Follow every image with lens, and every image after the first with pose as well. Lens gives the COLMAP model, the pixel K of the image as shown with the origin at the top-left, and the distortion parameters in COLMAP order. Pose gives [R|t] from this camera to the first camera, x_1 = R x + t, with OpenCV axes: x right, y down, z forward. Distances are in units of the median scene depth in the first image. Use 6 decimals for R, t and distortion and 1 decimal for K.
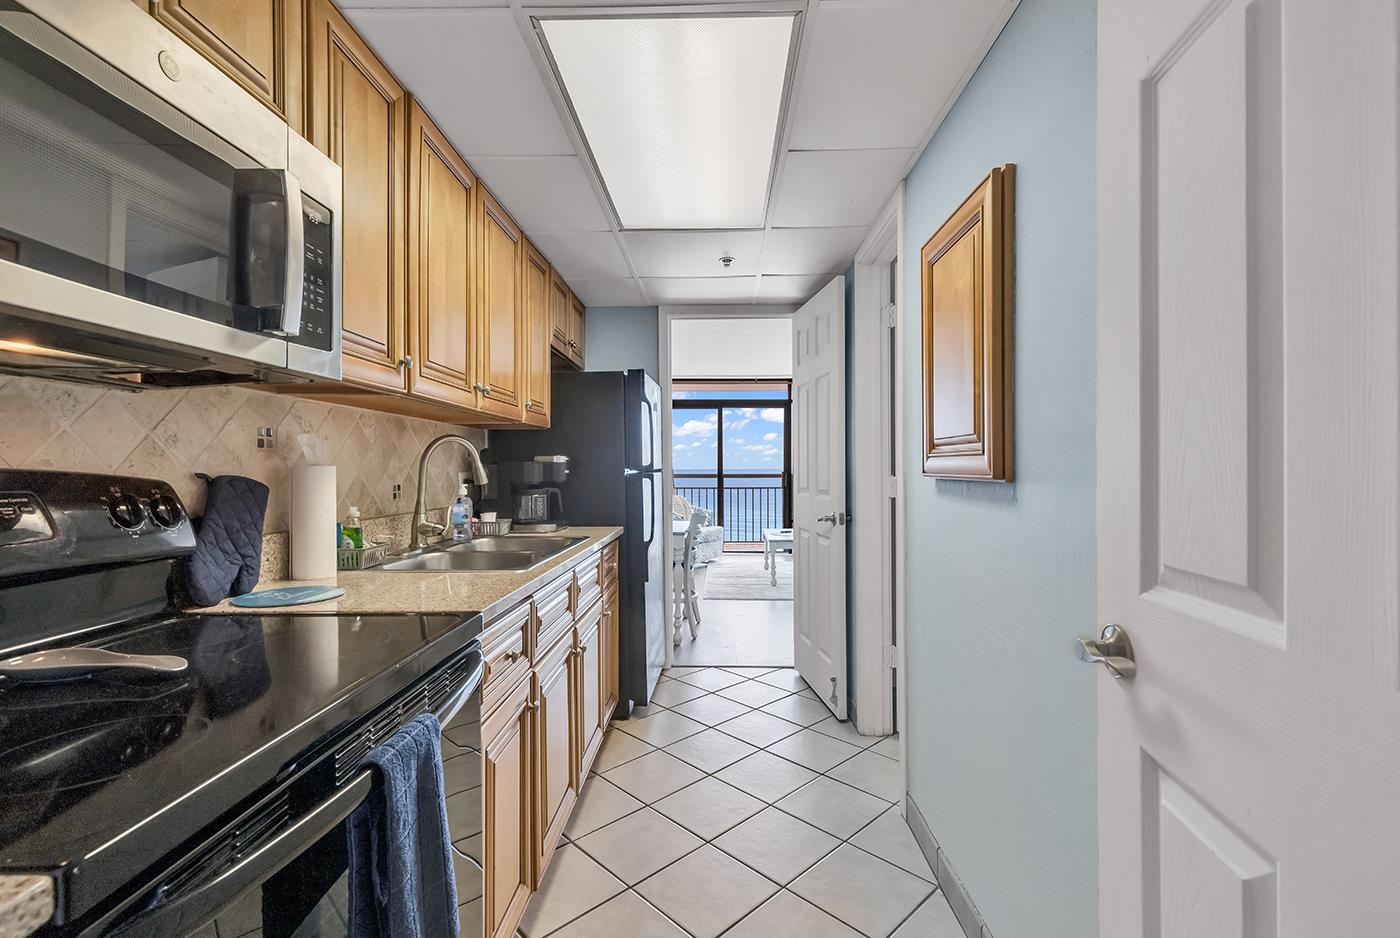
lens RADIAL K [[641.1, 0, 711.9], [0, 641.1, 468.5], [0, 0, 1]] dist [0.001731, -0.000586]
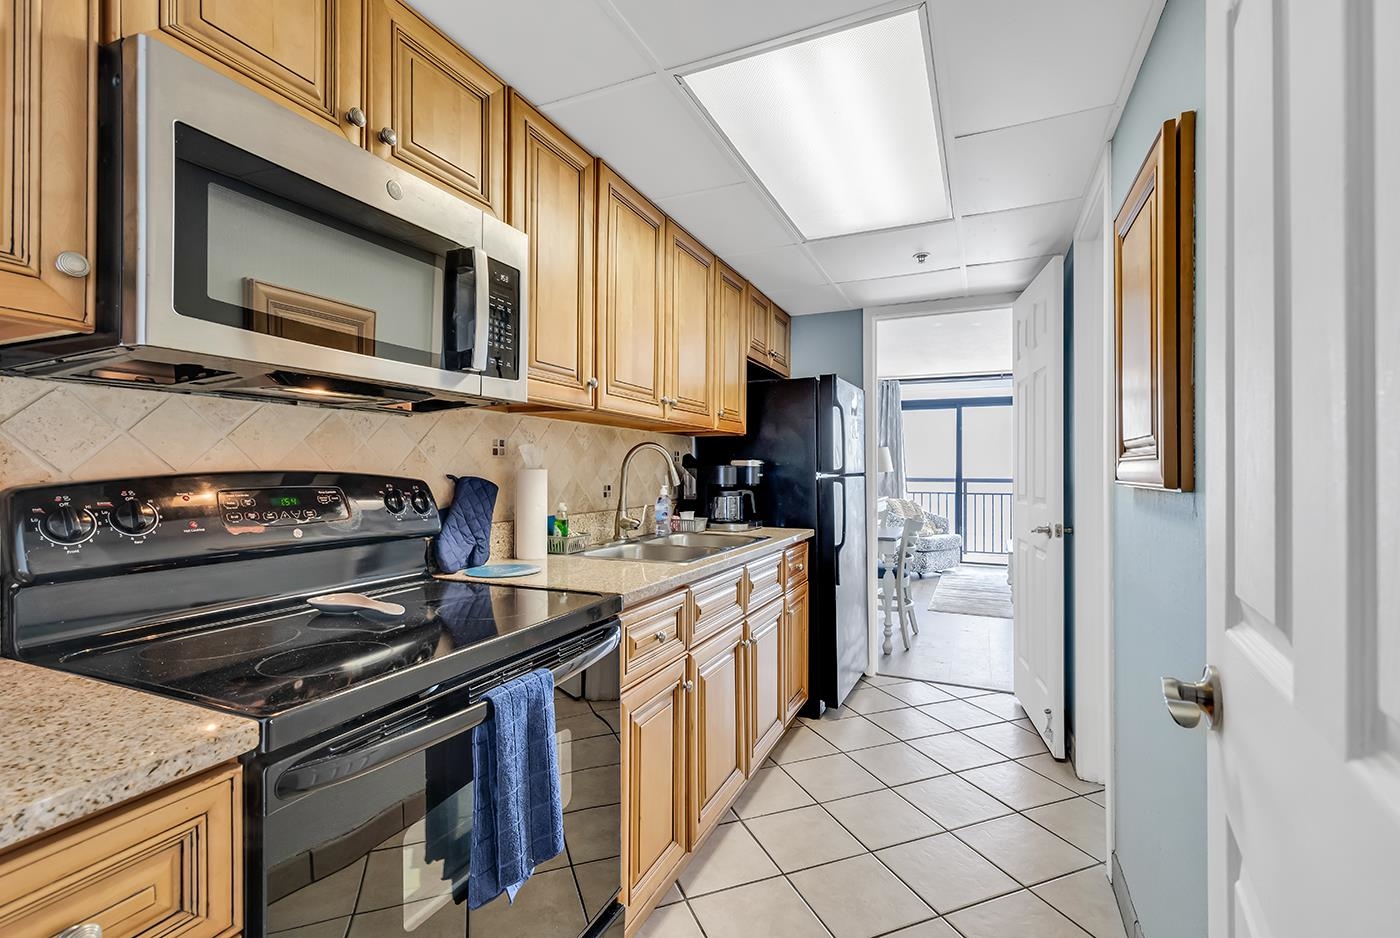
lens RADIAL K [[641.1, 0, 703.0], [0, 641.1, 466.8], [0, 0, 1]] dist [0.001731, -0.000586]
pose [[0.916517, 0.002231, -0.399990, 0.172371], [-0.005035, 0.999970, -0.005959, -0.003020], [0.399965, 0.007475, 0.916500, -0.013646]]
